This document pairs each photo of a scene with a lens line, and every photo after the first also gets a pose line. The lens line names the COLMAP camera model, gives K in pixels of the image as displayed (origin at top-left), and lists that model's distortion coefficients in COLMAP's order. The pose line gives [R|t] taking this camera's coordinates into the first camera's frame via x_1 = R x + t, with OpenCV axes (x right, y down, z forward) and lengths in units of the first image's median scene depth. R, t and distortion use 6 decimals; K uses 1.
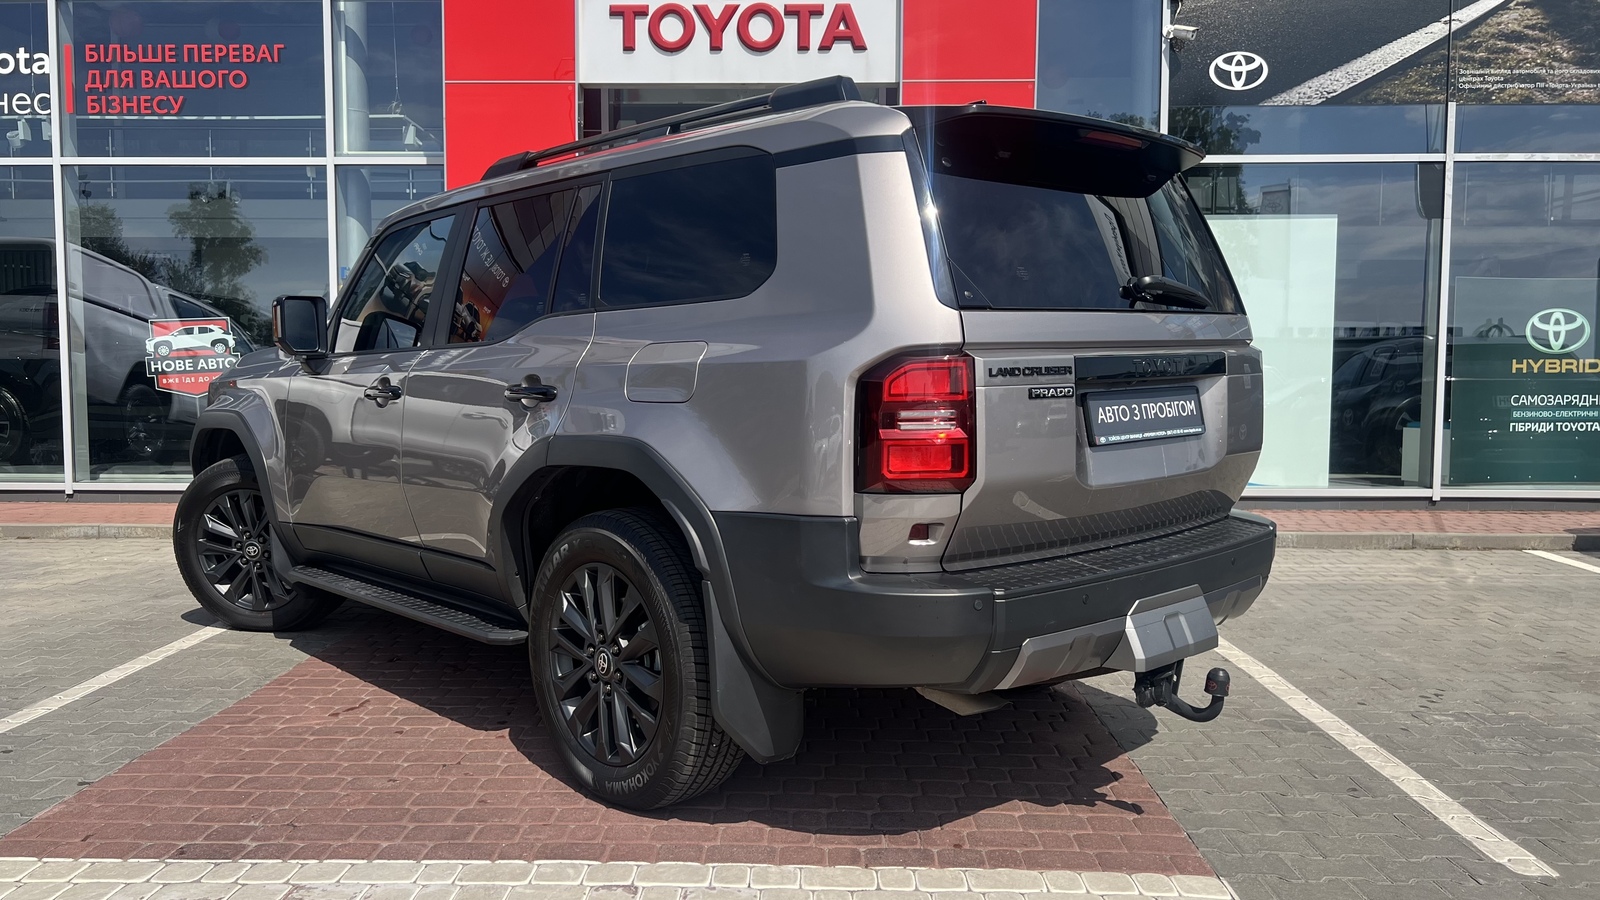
lens RADIAL K [[1194.6, 0, 803.6], [0, 1194.6, 460.5], [0, 0, 1]] dist [0.044451, -0.047597]
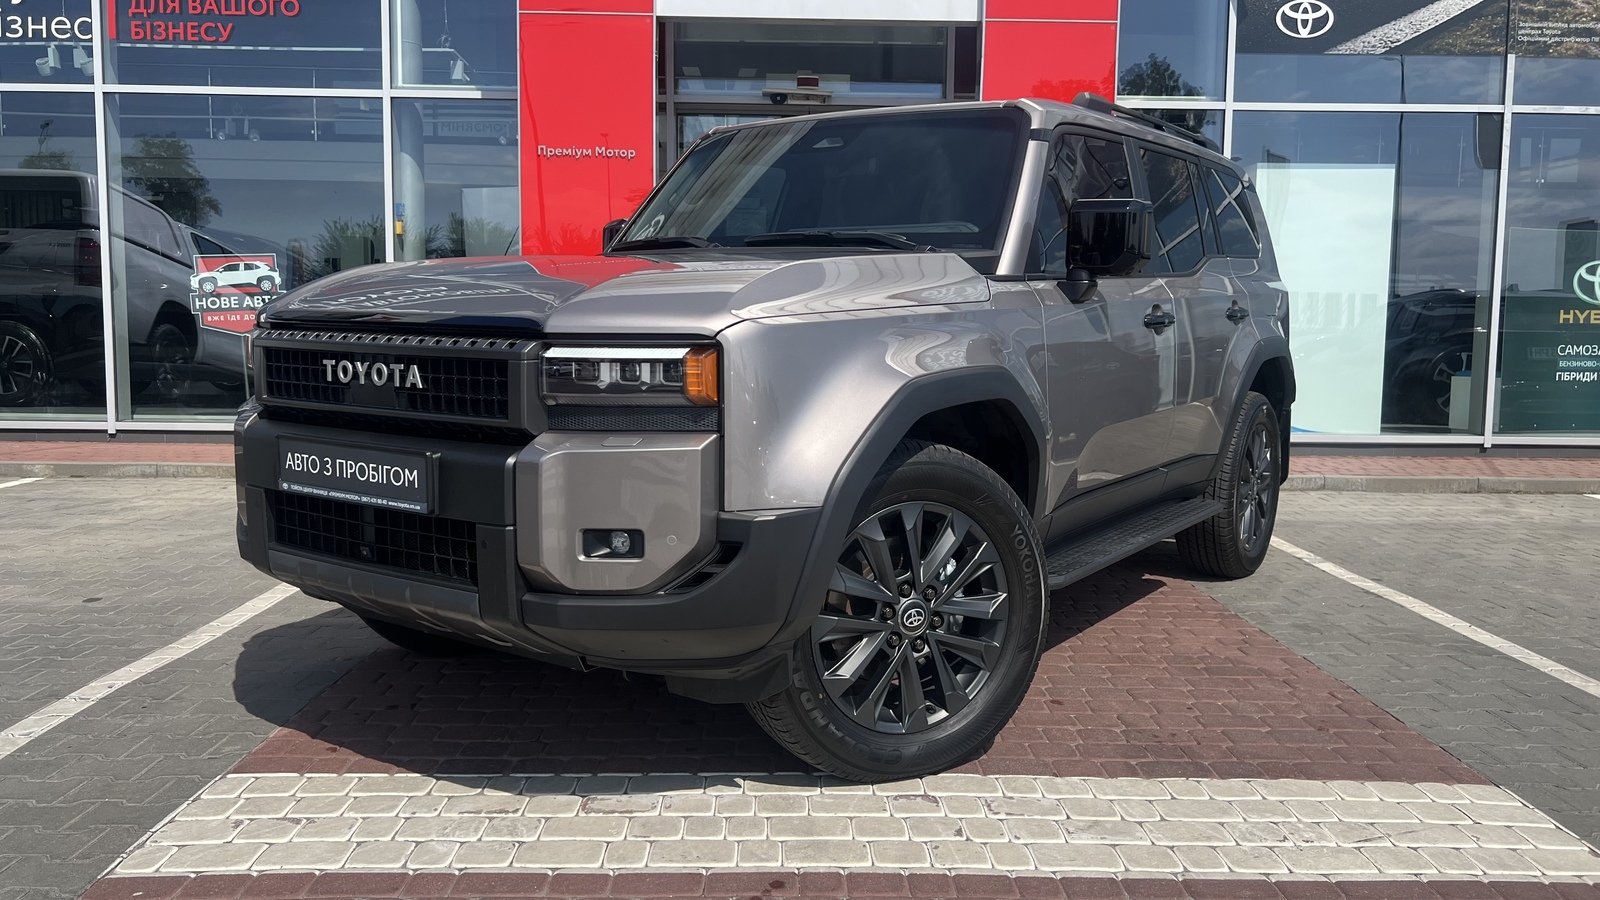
lens RADIAL K [[1191.4, 0, 789.7], [0, 1191.4, 447.9], [0, 0, 1]] dist [0.047473, -0.052423]
pose [[0.999069, 0.005500, 0.042778, -0.109388], [-0.006333, 0.999793, 0.019354, 0.017837], [-0.042663, -0.019607, 0.998897, 0.009128]]
